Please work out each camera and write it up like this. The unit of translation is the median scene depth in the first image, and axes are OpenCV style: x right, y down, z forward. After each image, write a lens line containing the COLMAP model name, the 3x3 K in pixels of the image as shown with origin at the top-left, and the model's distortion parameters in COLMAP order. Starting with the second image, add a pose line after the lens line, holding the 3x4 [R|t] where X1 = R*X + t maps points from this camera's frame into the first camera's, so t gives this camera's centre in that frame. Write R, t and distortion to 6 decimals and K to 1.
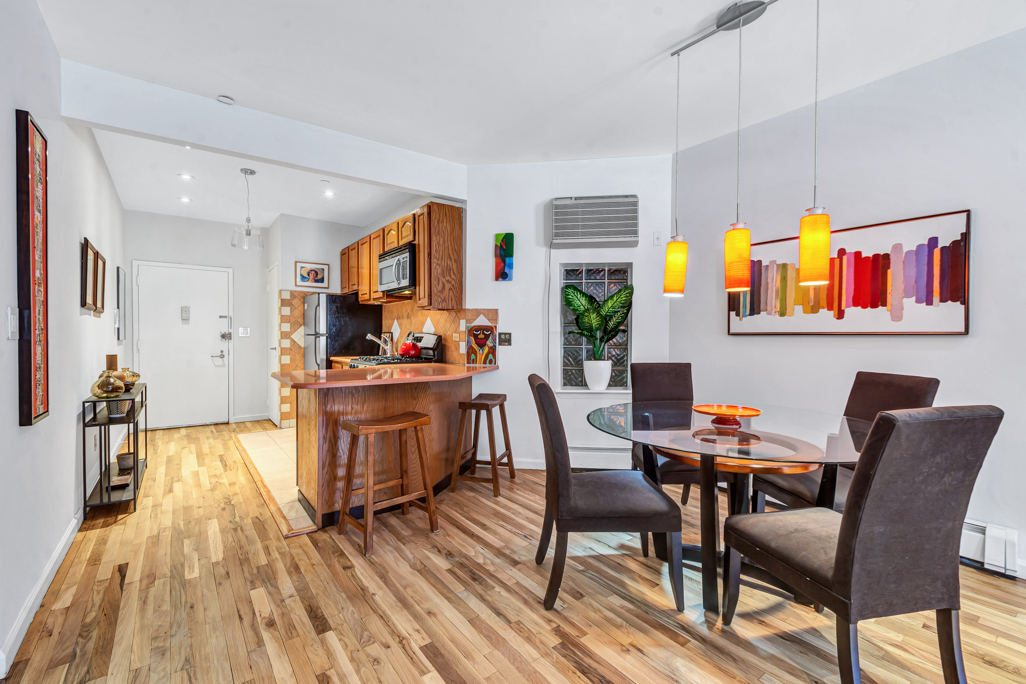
lens RADIAL K [[454.4, 0, 515.8], [0, 454.4, 338.7], [0, 0, 1]] dist [0.005131, 0.000023]
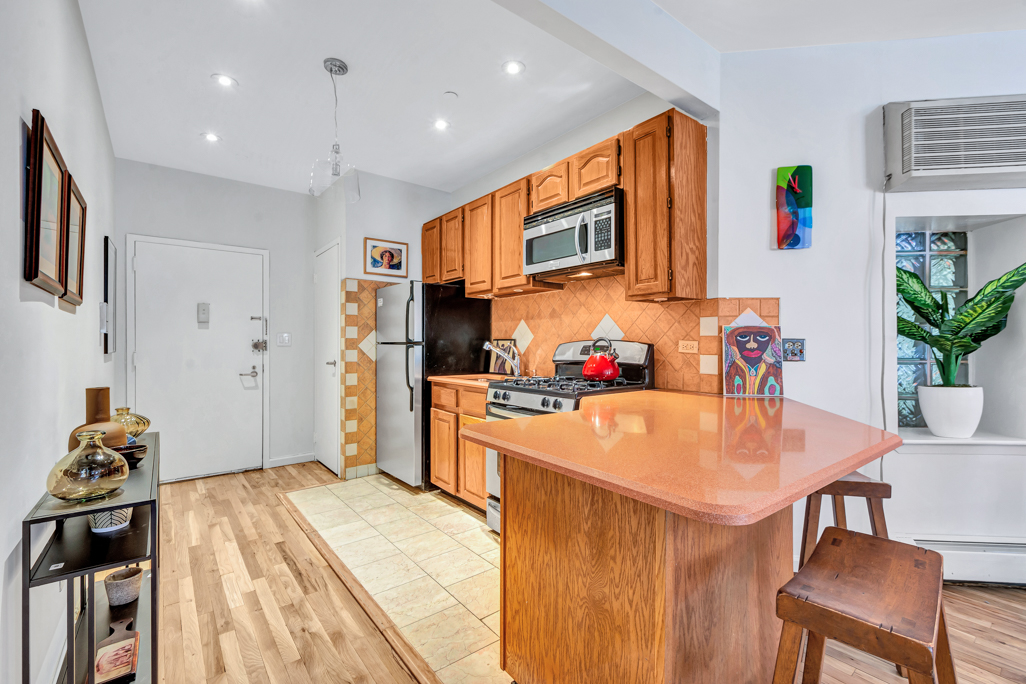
lens RADIAL K [[454.4, 0, 516.4], [0, 454.4, 339.6], [0, 0, 1]] dist [0.005131, 0.000023]
pose [[0.999661, -0.004424, 0.025661, -0.371434], [0.004719, 0.999923, -0.011453, -0.007059], [-0.025609, 0.011570, 0.999605, 0.411999]]
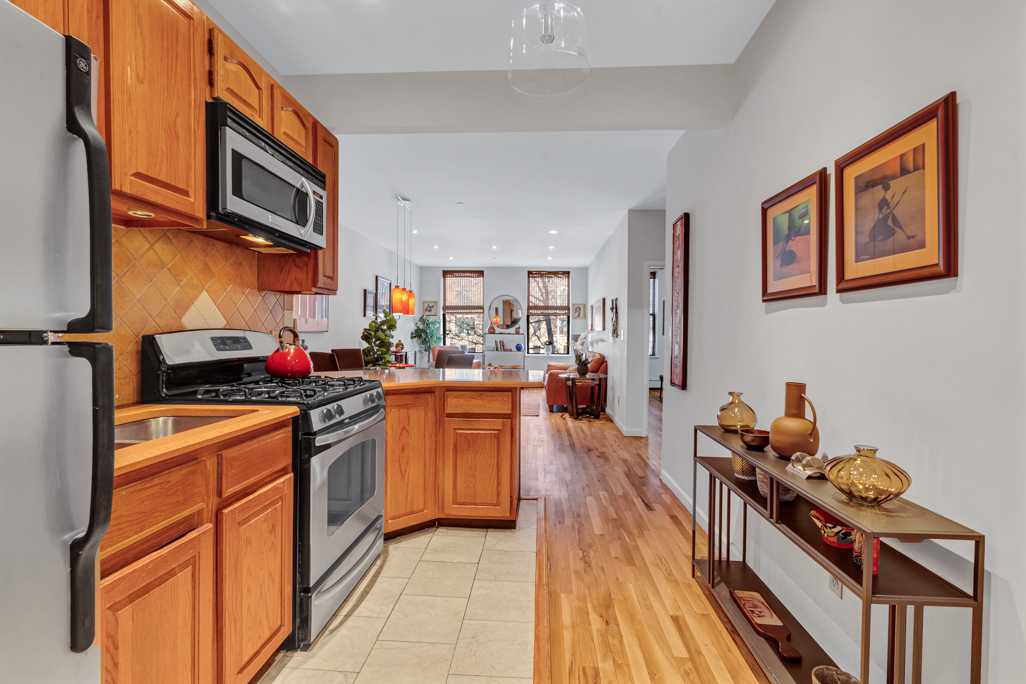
lens RADIAL K [[454.4, 0, 515.7], [0, 454.4, 341.7], [0, 0, 1]] dist [0.005131, 0.000023]
pose [[-0.765779, -0.022110, 0.642724, -0.784986], [-0.009662, 0.999692, 0.022878, -0.014634], [-0.643032, 0.011310, -0.765756, 1.269593]]
